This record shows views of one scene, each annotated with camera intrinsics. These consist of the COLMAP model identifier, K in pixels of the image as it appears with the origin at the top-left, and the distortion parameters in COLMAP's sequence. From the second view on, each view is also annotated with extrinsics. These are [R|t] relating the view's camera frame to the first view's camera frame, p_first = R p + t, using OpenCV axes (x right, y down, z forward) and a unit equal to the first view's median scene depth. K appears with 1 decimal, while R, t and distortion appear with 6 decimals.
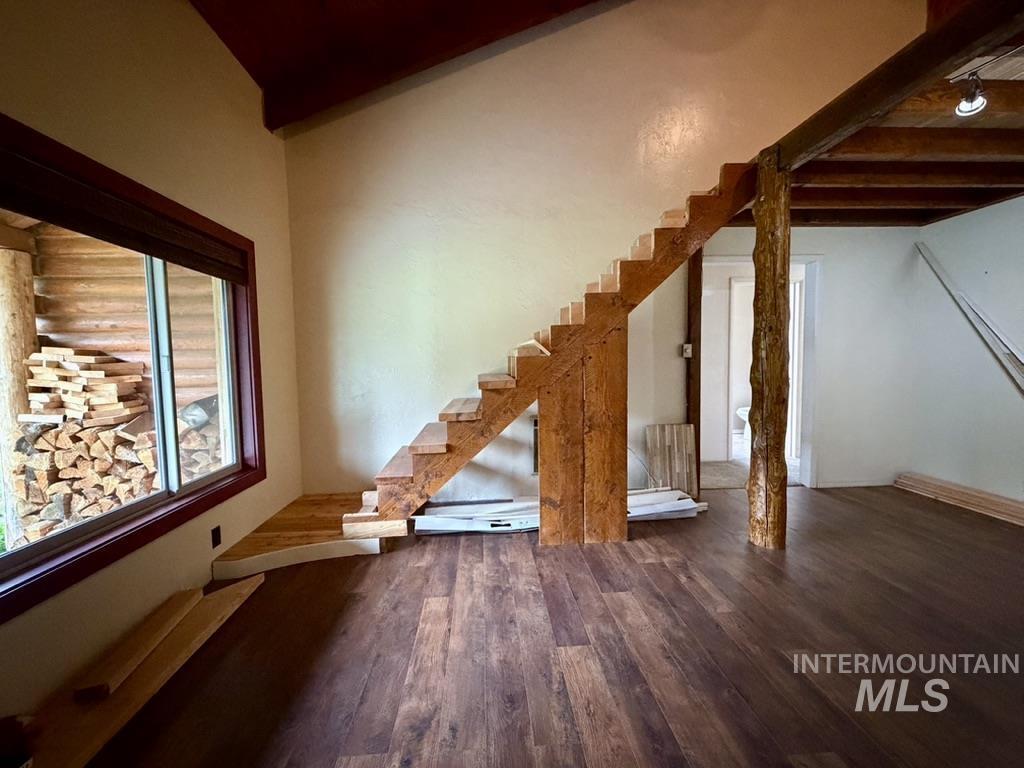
lens RADIAL K [[407.0, 0, 509.8], [0, 407.0, 384.7], [0, 0, 1]] dist [0.000463, -0.000025]
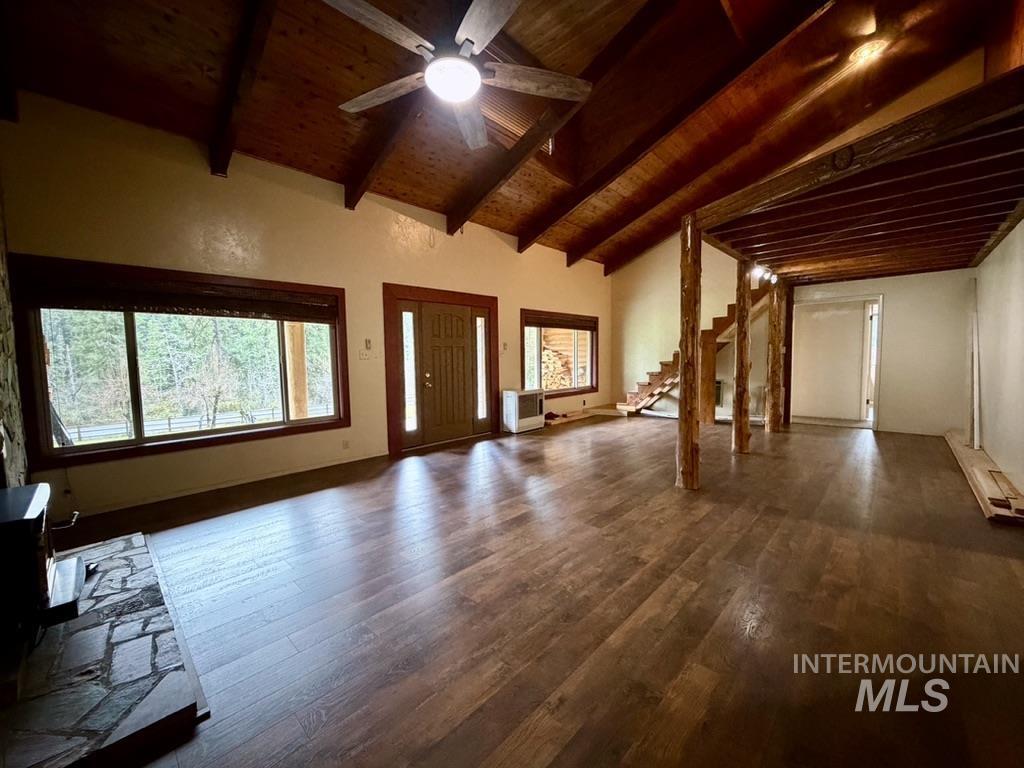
lens RADIAL K [[407.0, 0, 502.3], [0, 407.0, 386.7], [0, 0, 1]] dist [0.000463, -0.000025]
pose [[0.676268, 0.063461, -0.733917, 1.174064], [-0.043368, 0.997984, 0.046333, 0.075406], [0.735378, 0.000495, 0.677657, -1.630505]]
